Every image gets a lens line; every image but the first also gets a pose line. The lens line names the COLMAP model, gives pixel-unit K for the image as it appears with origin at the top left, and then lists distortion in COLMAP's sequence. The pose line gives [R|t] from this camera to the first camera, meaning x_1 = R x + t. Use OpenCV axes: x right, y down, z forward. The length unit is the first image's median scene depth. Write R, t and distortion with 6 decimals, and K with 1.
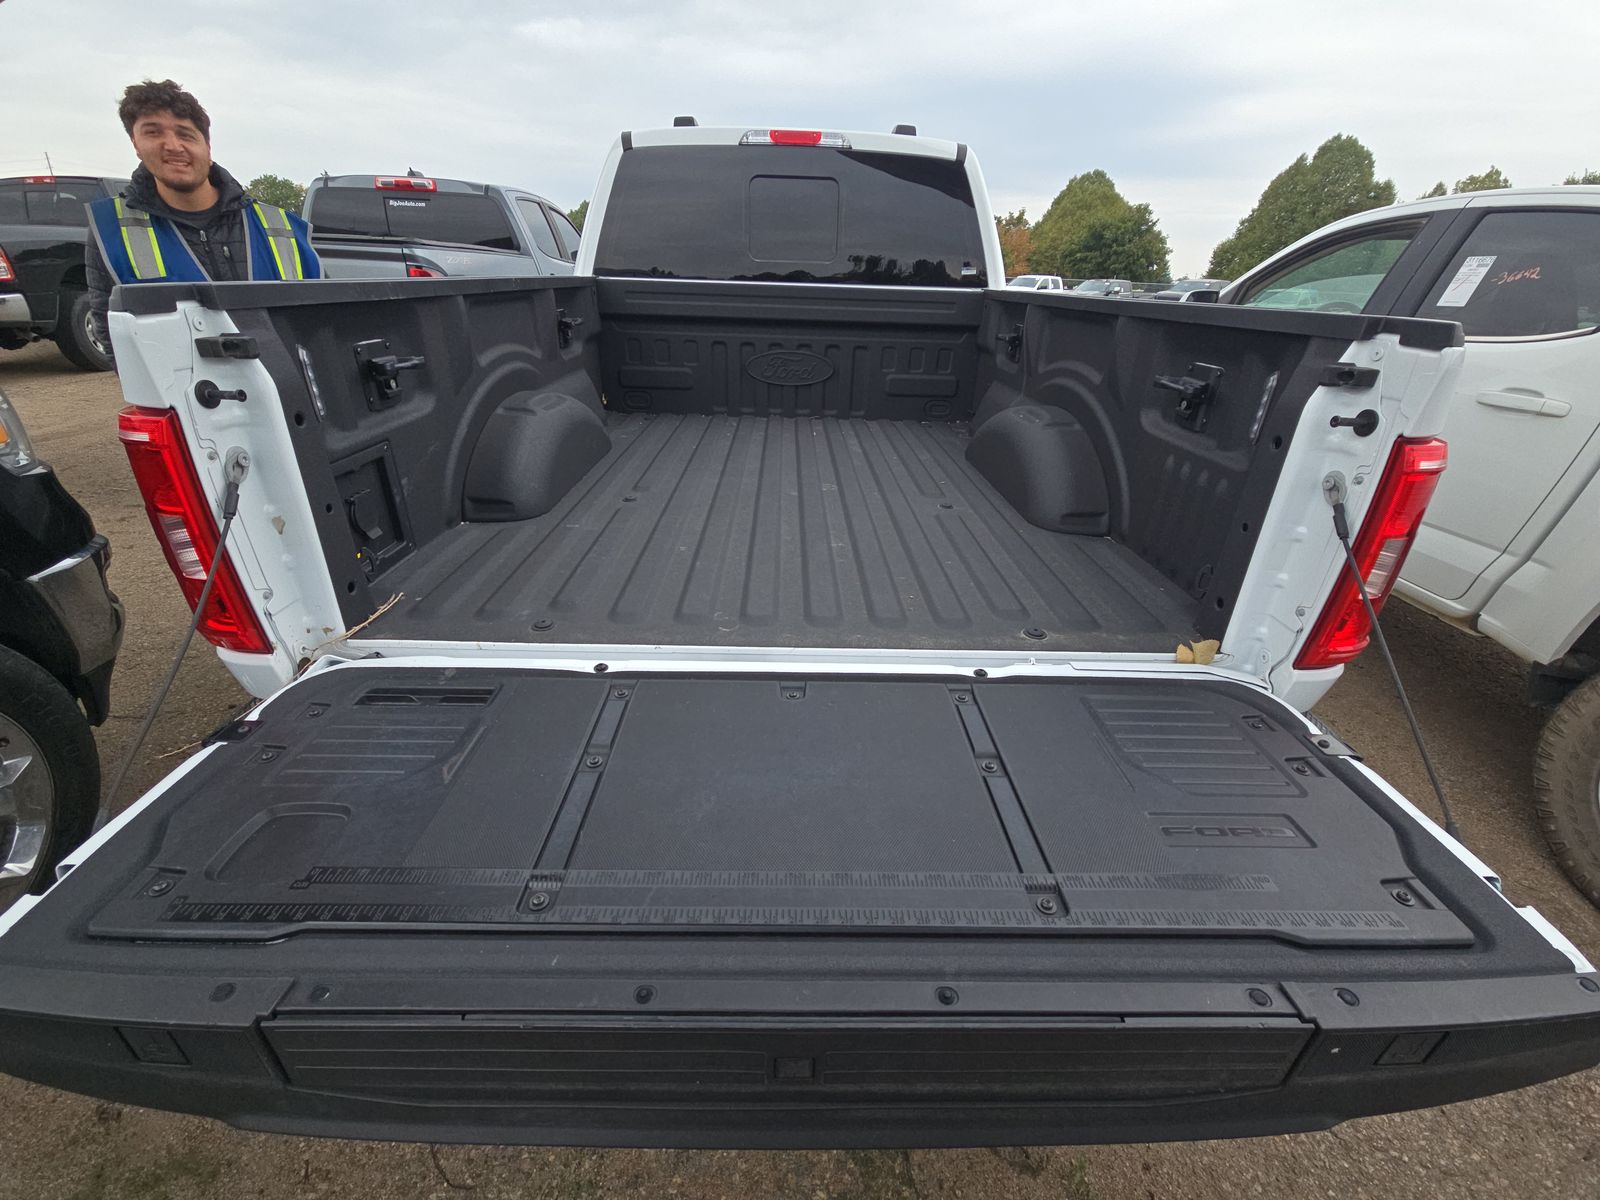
lens RADIAL K [[643.8, 0, 794.9], [0, 643.8, 600.9], [0, 0, 1]] dist [0.031301, -0.018990]
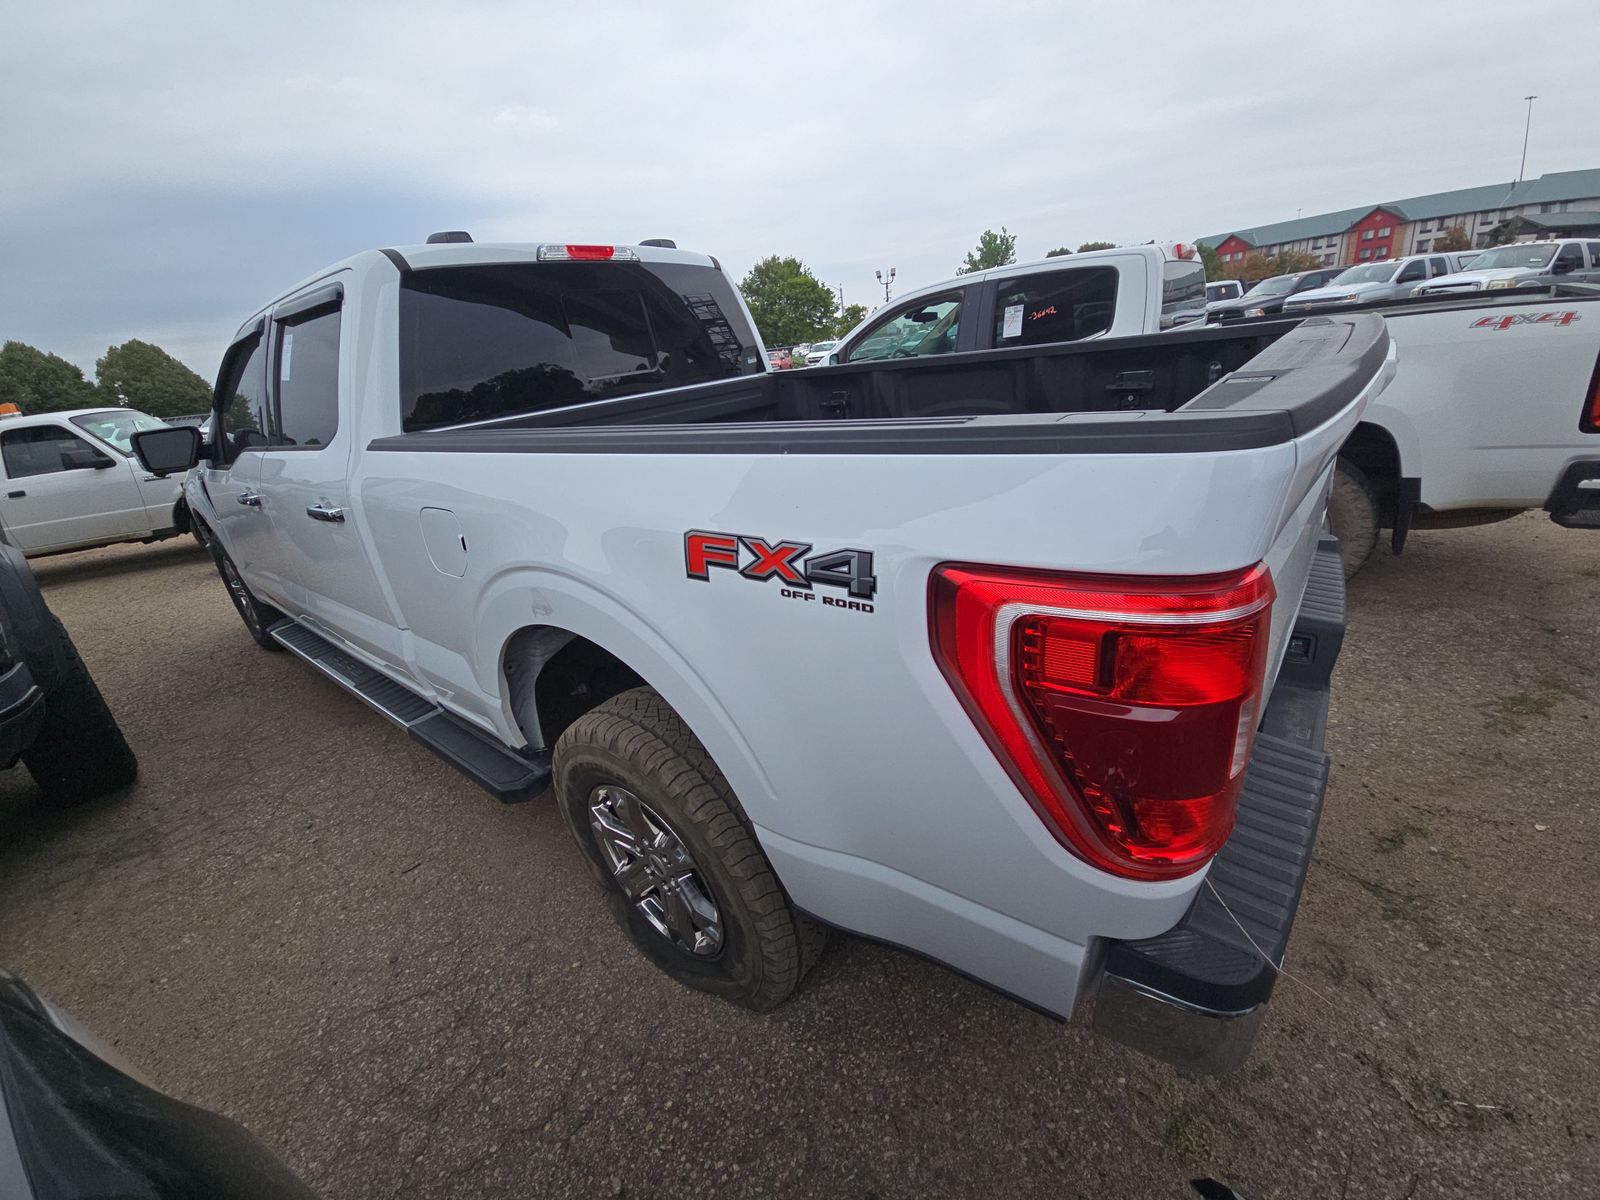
lens RADIAL K [[649.5, 0, 795.4], [0, 649.5, 598.3], [0, 0, 1]] dist [0.024101, -0.015788]
pose [[0.633342, -0.378649, 0.674909, -0.515996], [0.465934, 0.882909, 0.058107, -0.154670], [-0.617886, 0.277662, 0.735610, 0.215022]]
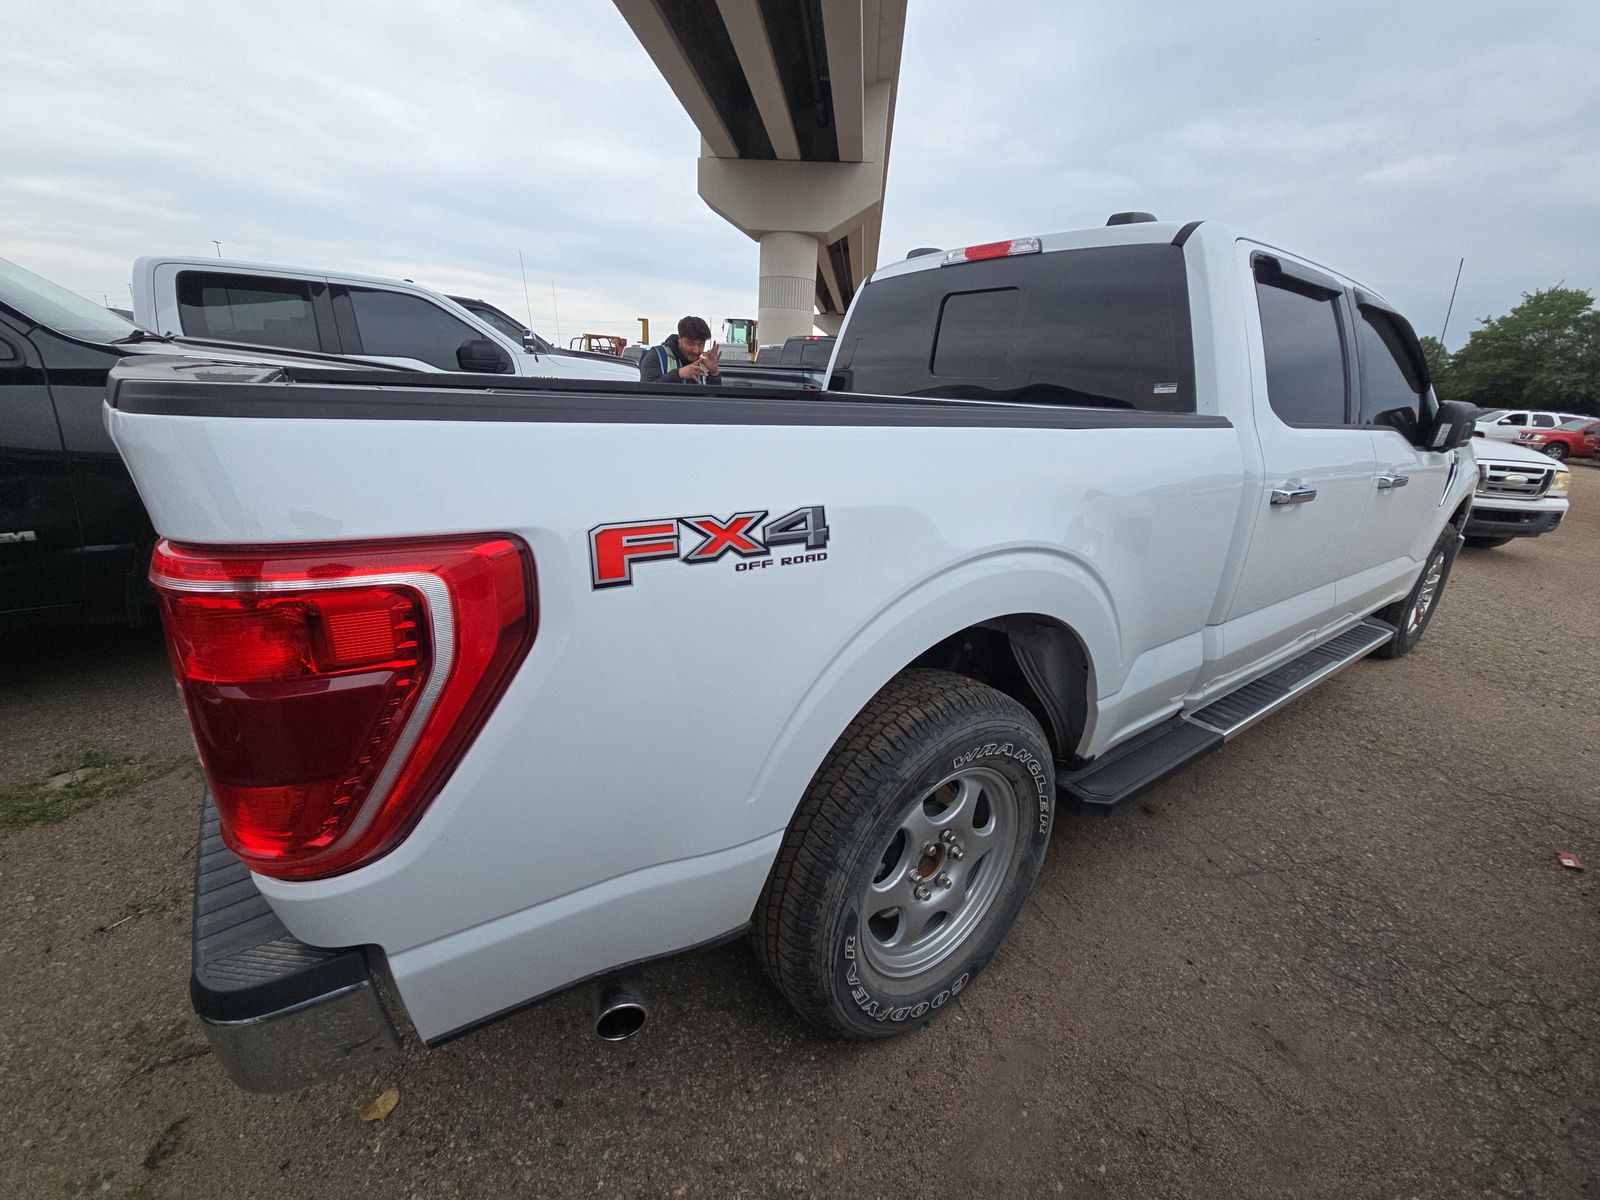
lens RADIAL K [[649.5, 0, 795.4], [0, 649.5, 598.3], [0, 0, 1]] dist [0.024101, -0.015788]
pose [[0.570536, 0.257752, -0.779777, 0.554394], [-0.391998, 0.919805, 0.017227, -0.141059], [0.721683, 0.295843, 0.625820, 0.304772]]
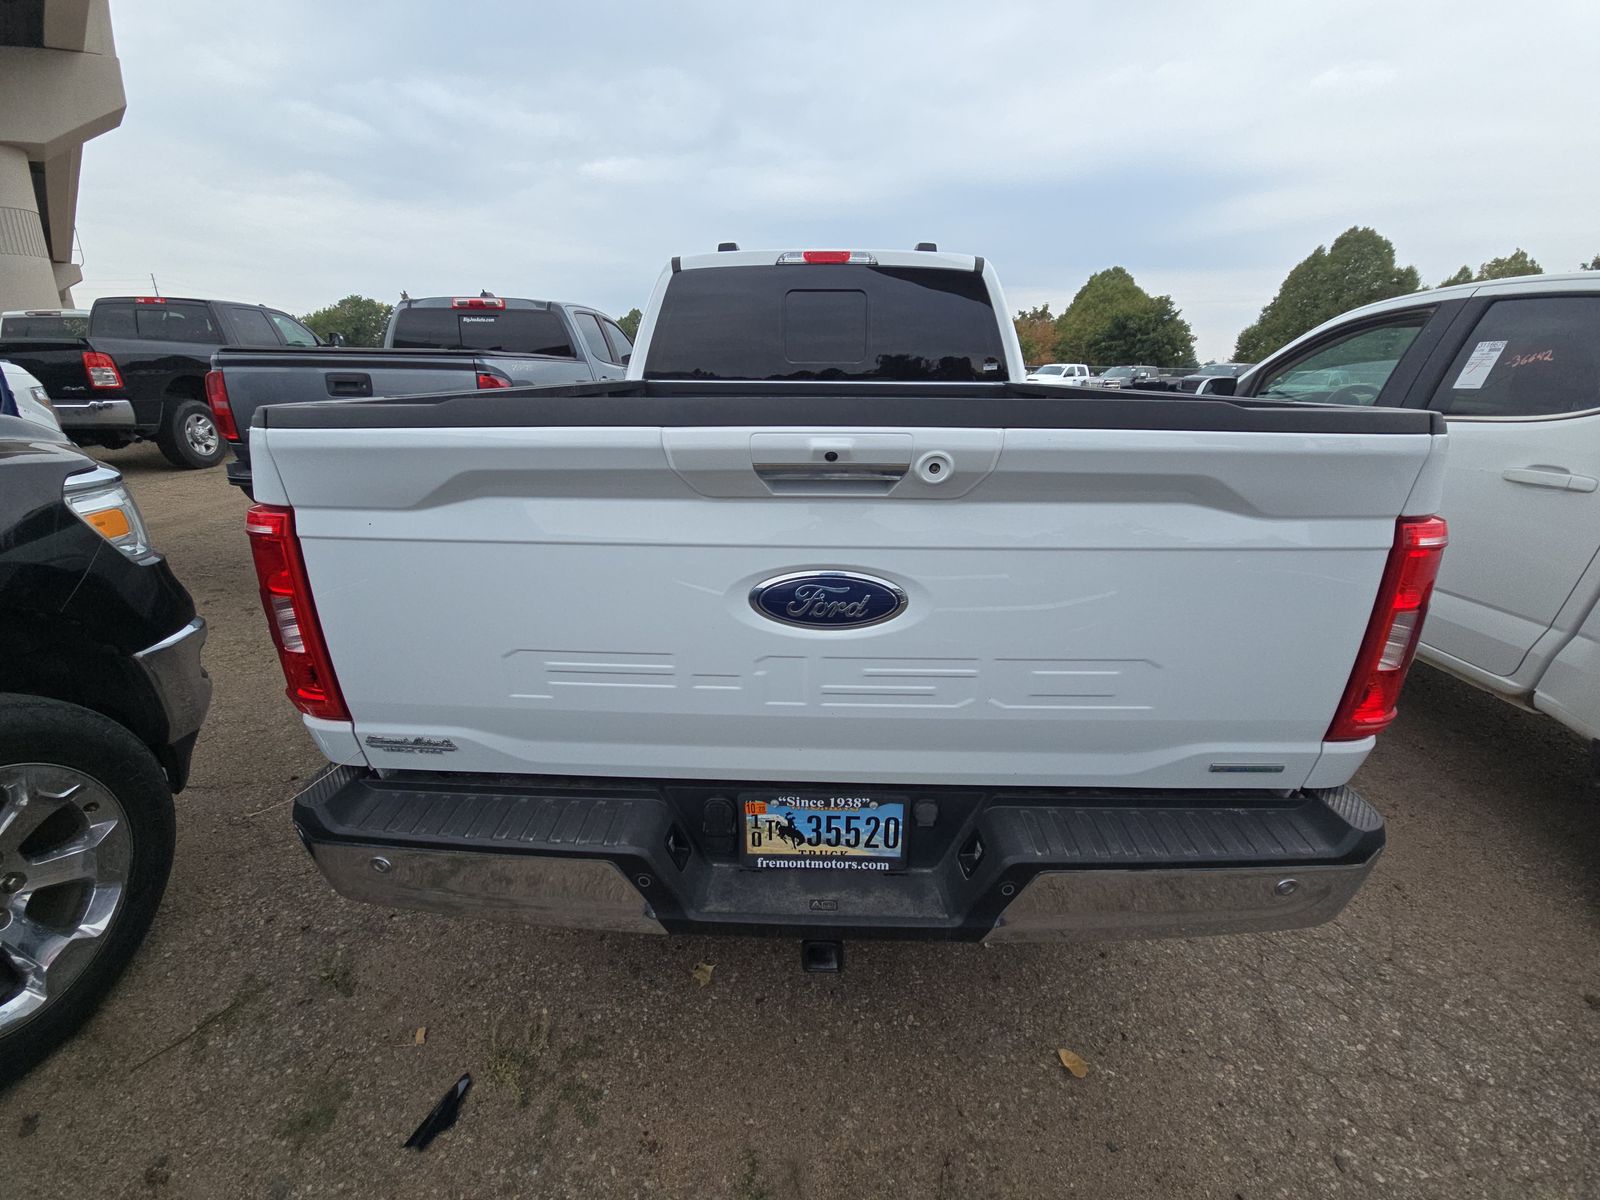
lens RADIAL K [[649.5, 0, 795.4], [0, 649.5, 598.3], [0, 0, 1]] dist [0.024101, -0.015788]
pose [[0.998608, -0.006119, -0.052390, 0.001558], [-0.000570, 0.991939, -0.126719, 0.004747], [0.052743, 0.126572, 0.990554, -0.025459]]
